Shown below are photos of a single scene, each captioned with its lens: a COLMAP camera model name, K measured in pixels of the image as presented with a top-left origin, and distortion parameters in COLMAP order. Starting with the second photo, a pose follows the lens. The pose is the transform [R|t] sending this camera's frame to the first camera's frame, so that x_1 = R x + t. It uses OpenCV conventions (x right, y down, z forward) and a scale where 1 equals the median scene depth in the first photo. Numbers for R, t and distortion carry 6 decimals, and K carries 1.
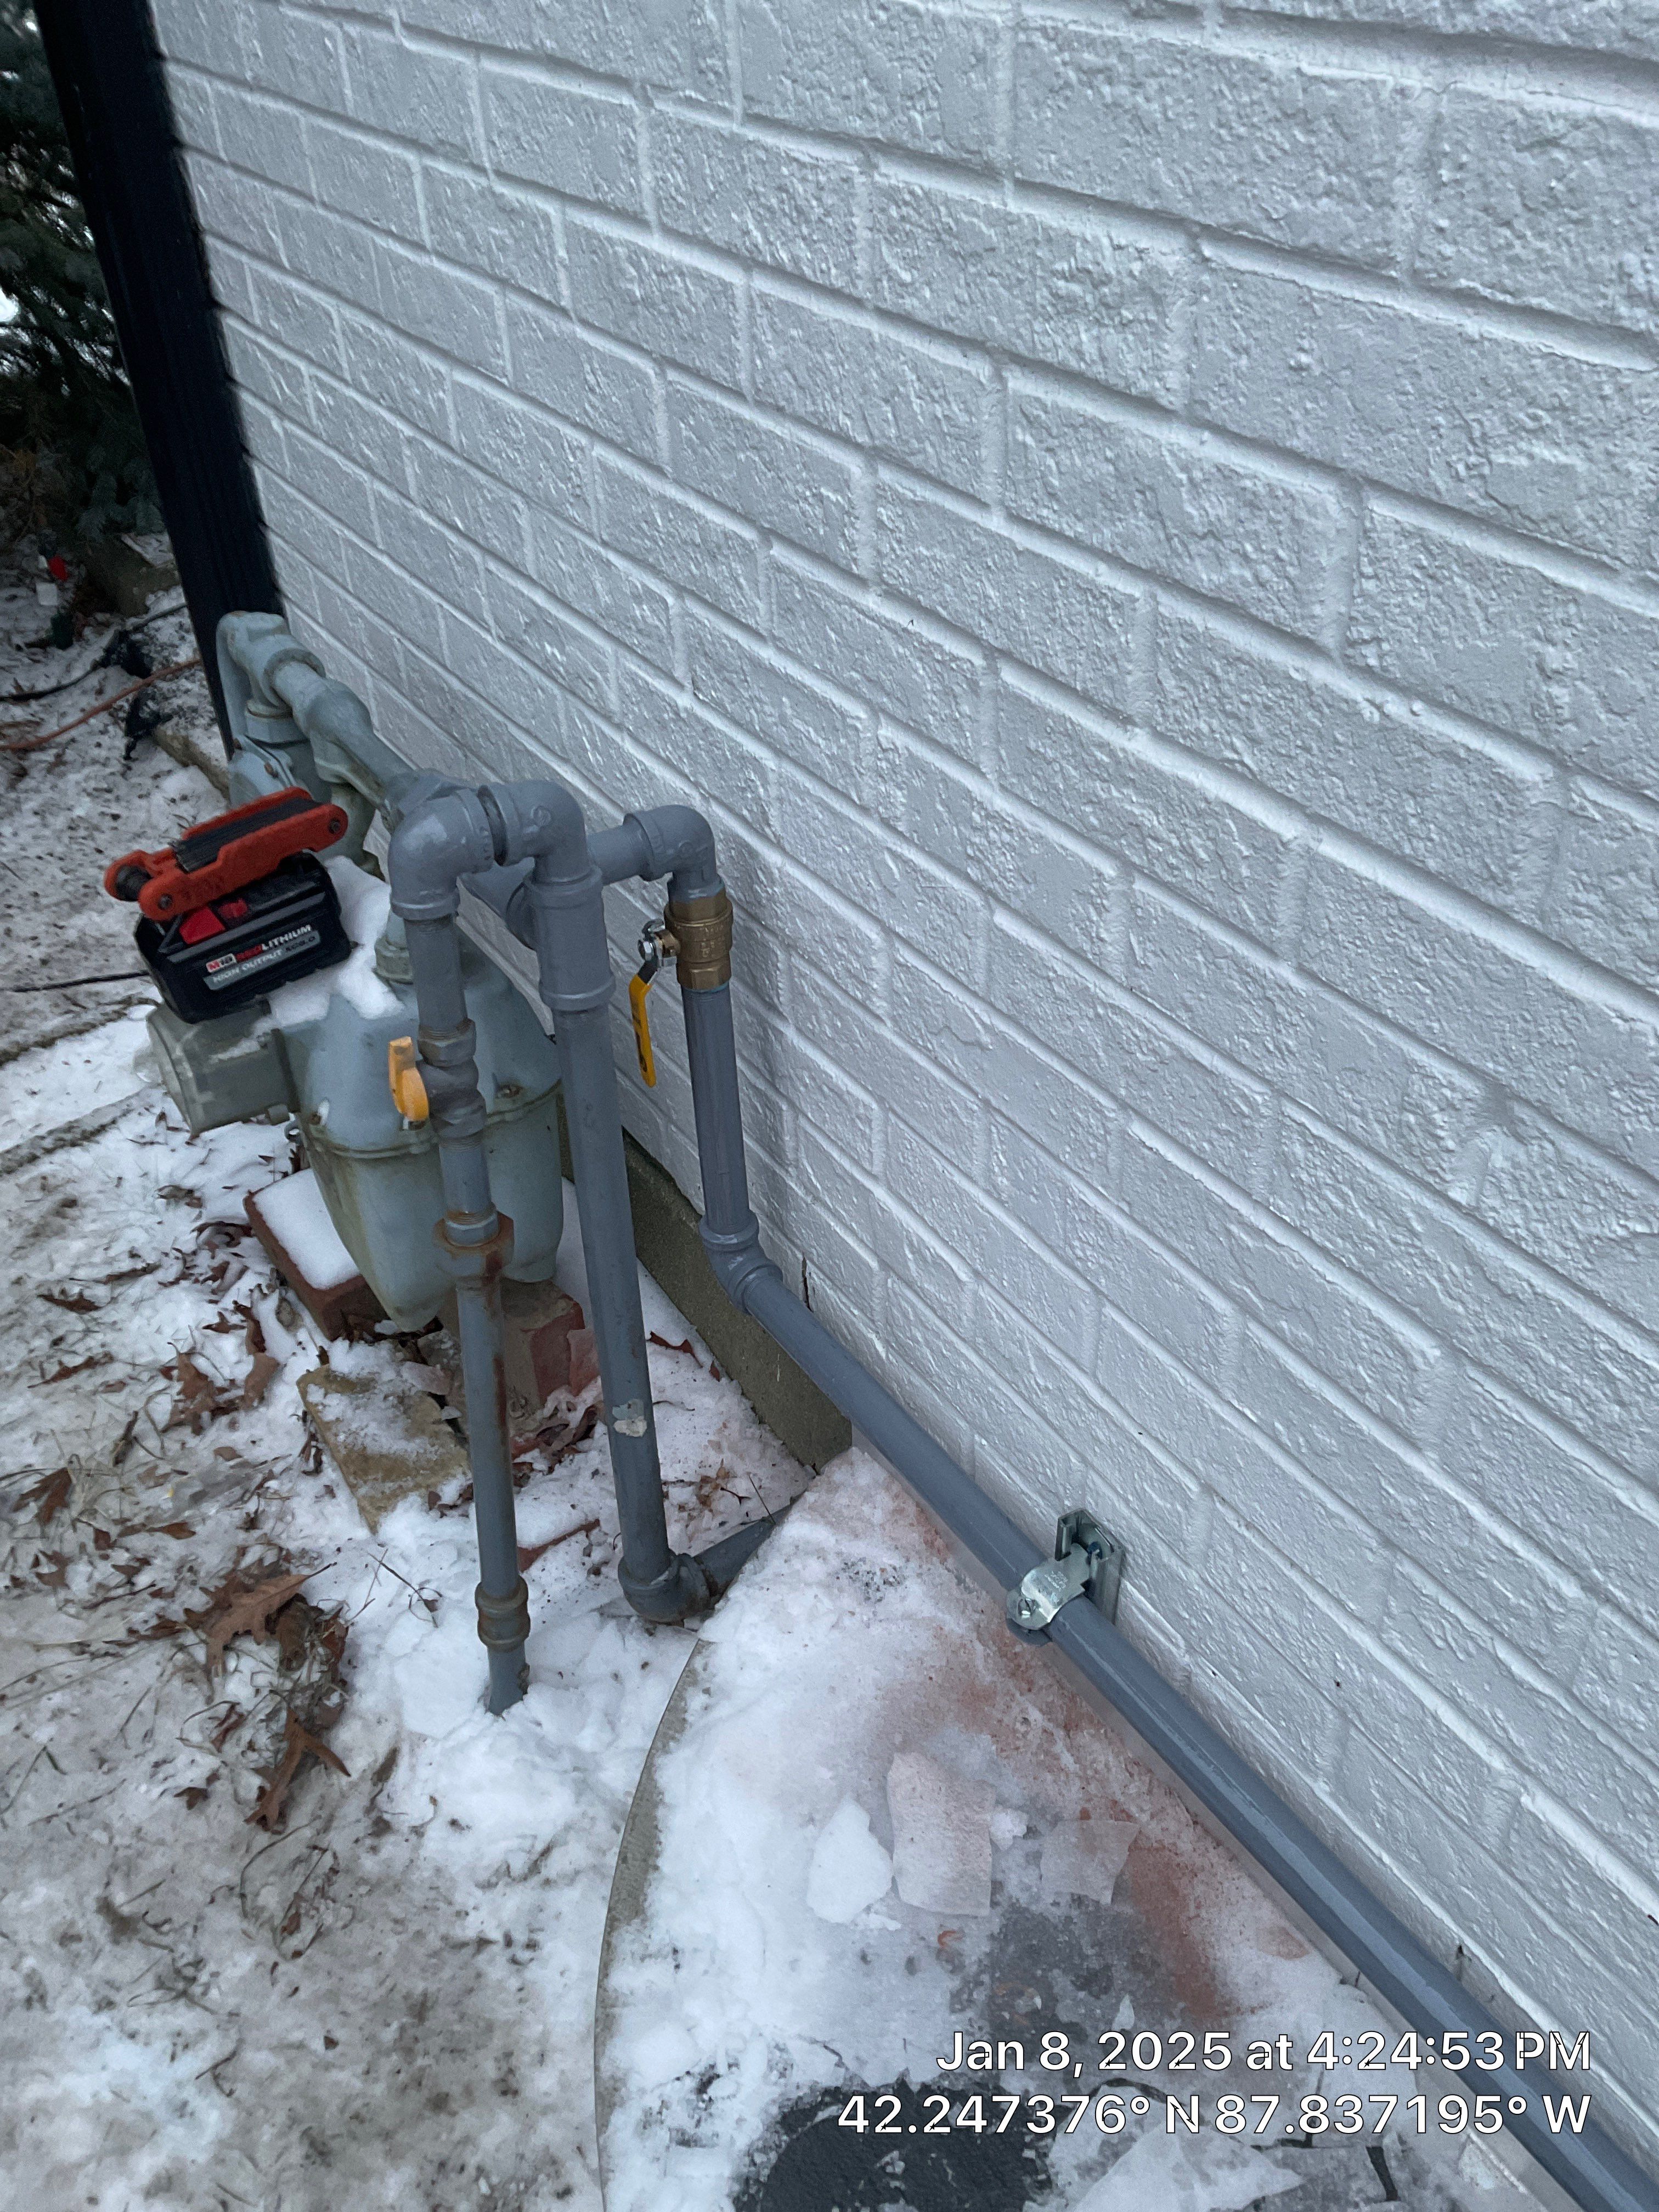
lens RADIAL K [[1800.4, 0, 829.5], [0, 1800.4, 1106.0], [0, 0, 1]] dist [0.145937, -0.302277]
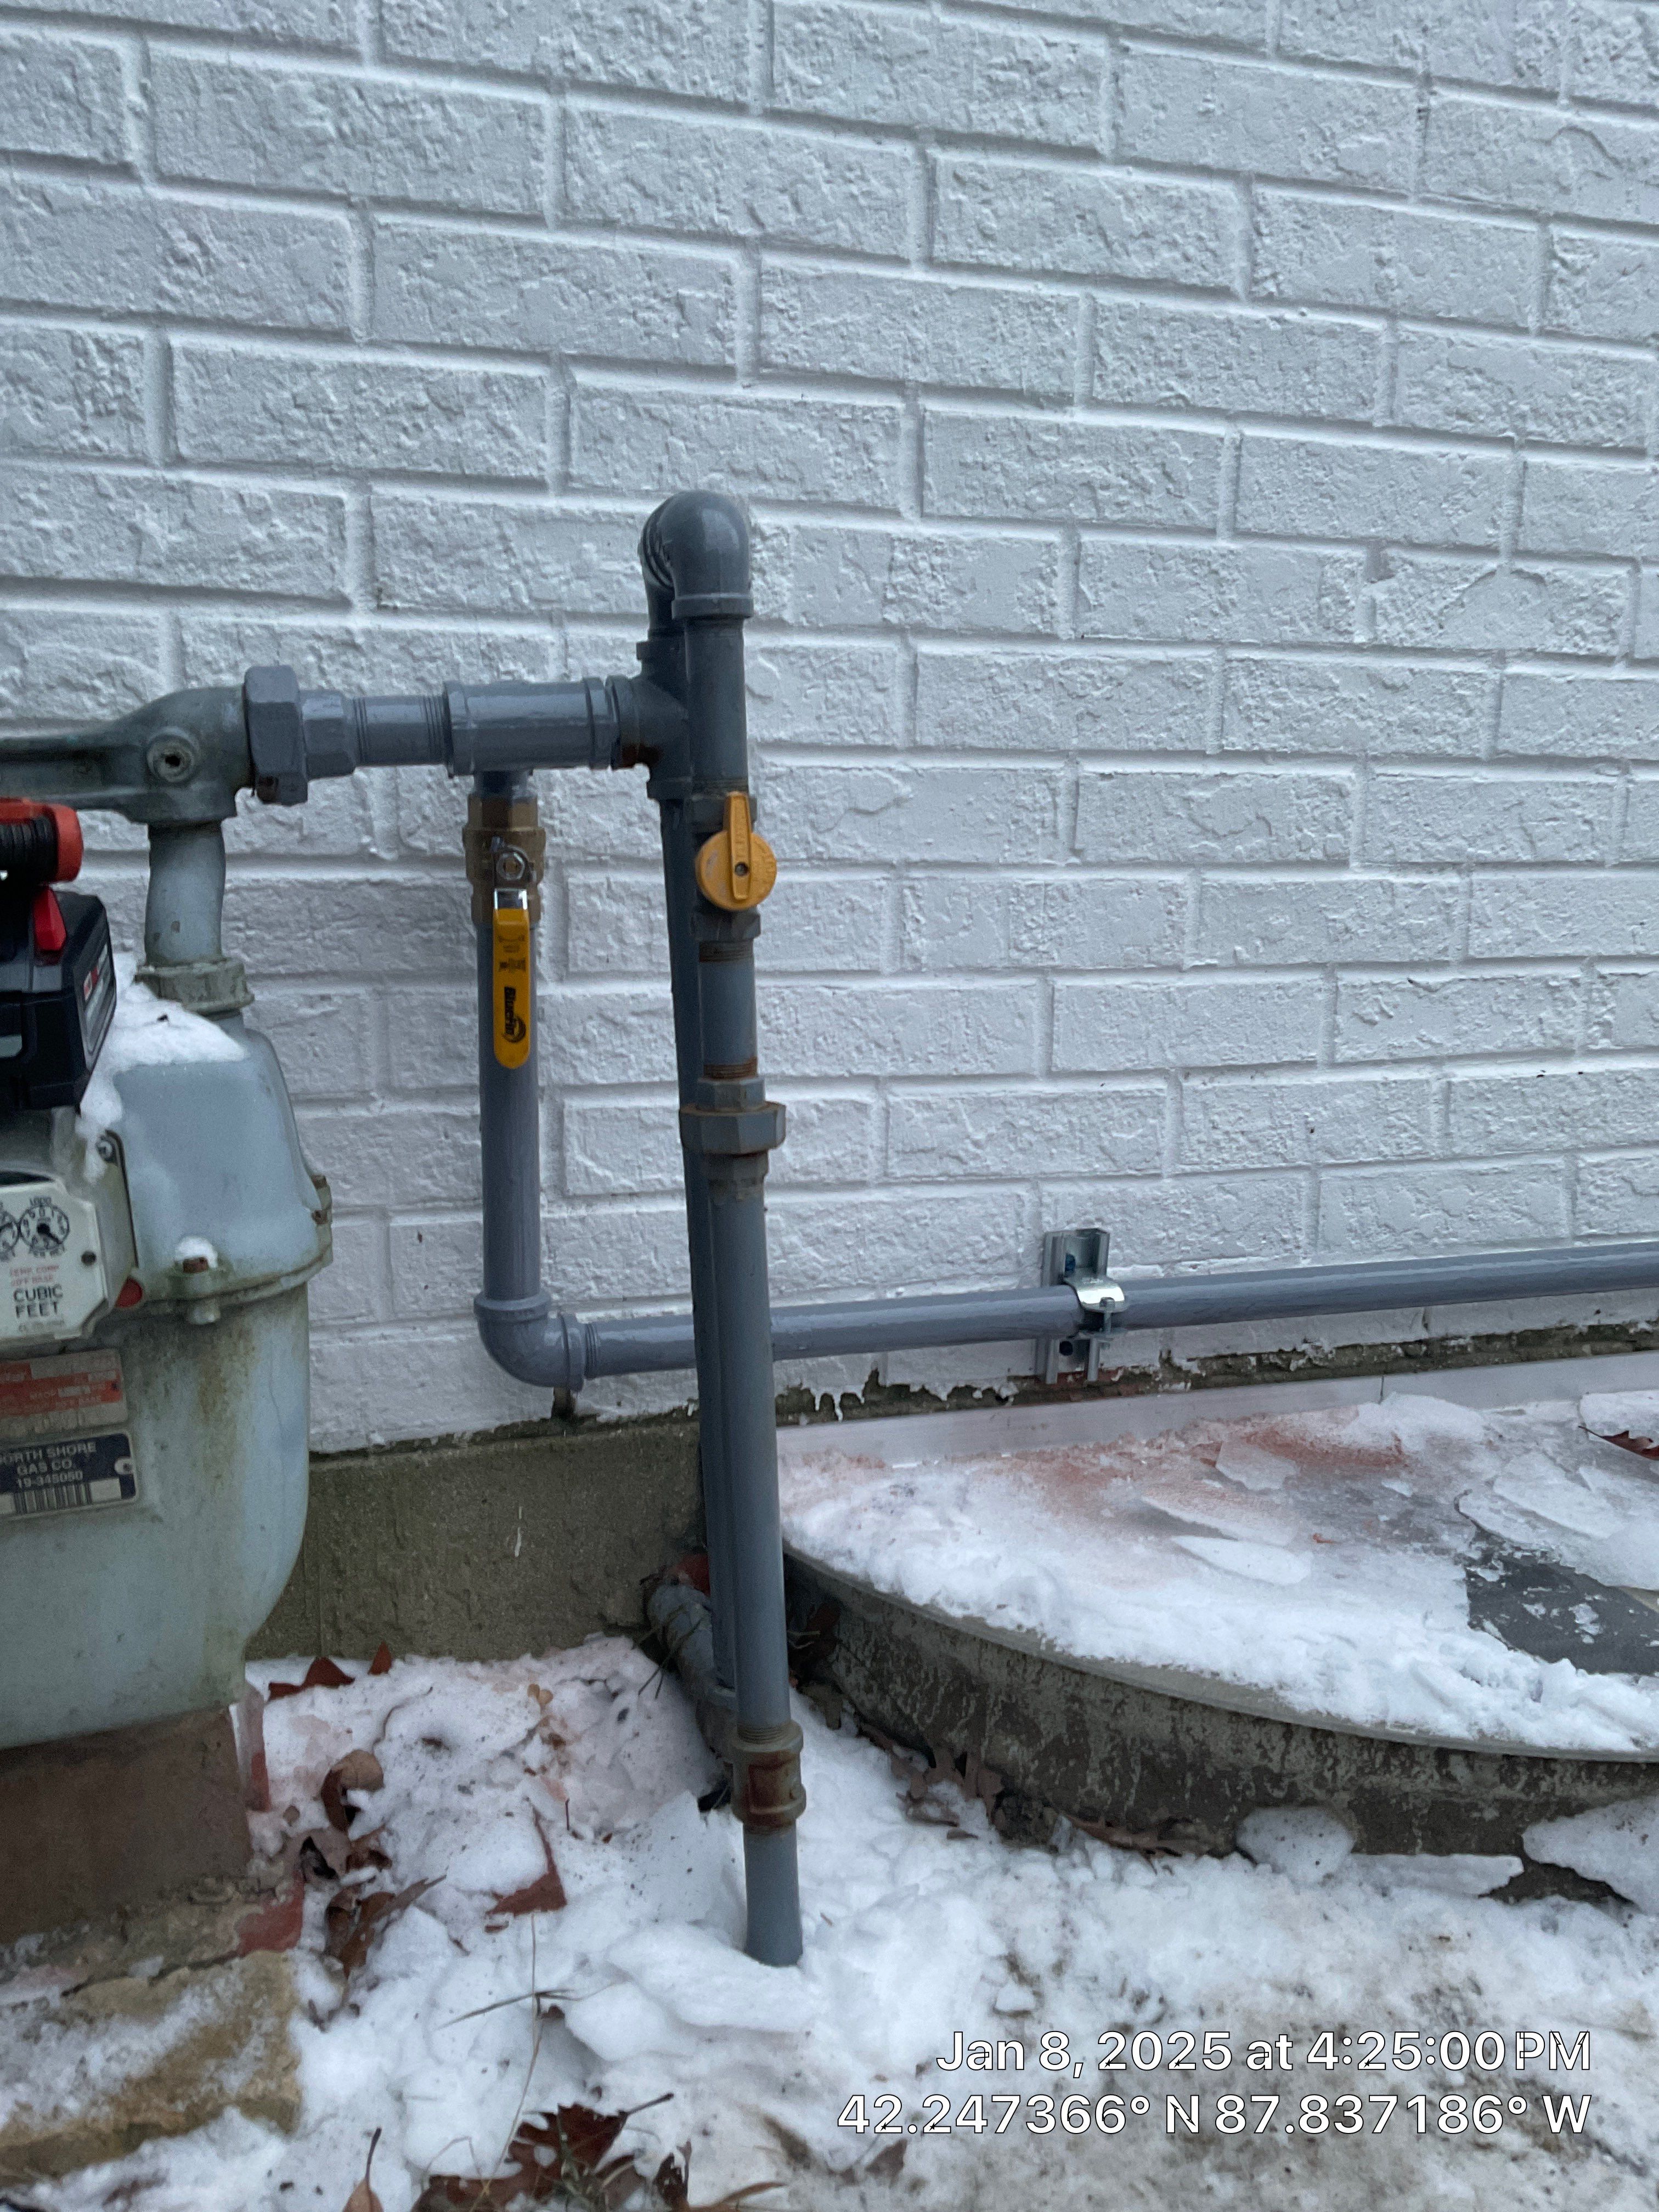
lens RADIAL K [[1821.2, 0, 829.5], [0, 1821.2, 1106.0], [0, 0, 1]] dist [0.076079, -0.132088]
pose [[0.272543, -0.166685, 0.947595, -1.269825], [0.556786, 0.830537, -0.014045, 0.141483], [-0.784672, 0.531435, 0.319165, 0.993917]]
